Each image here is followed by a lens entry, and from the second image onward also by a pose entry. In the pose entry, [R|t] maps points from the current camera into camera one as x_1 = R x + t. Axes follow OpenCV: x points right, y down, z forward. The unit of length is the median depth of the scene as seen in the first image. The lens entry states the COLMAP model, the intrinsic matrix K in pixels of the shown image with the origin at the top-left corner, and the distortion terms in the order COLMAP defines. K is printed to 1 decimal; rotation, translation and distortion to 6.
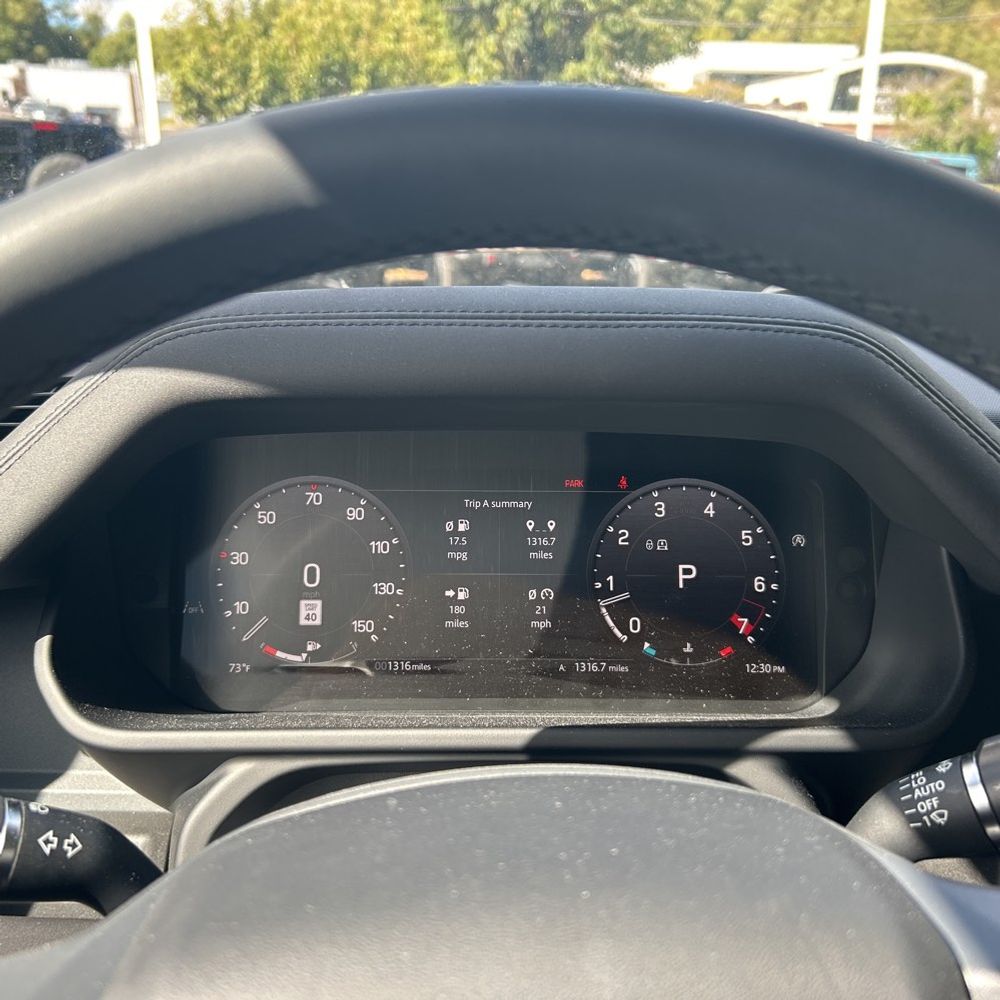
lens RADIAL K [[1004.9, 0, 495.6], [0, 1004.9, 494.0], [0, 0, 1]] dist [0.013015, 0.000000]
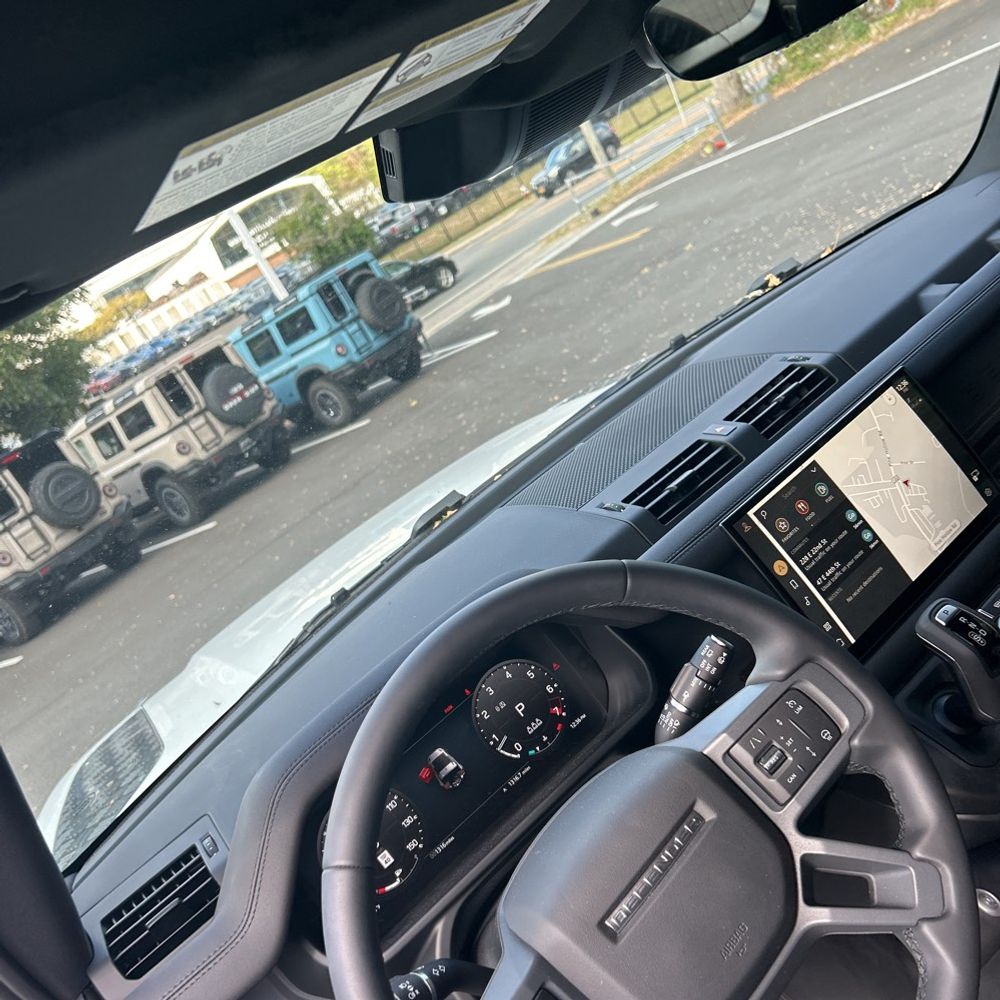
lens RADIAL K [[1004.9, 0, 500.7], [0, 1004.9, 498.7], [0, 0, 1]] dist [0.013015, 0.000000]
pose [[0.730507, -0.563928, 0.385156, -0.360476], [0.614008, 0.789249, -0.008977, -0.248807], [-0.298921, 0.243047, 0.922808, -0.888286]]
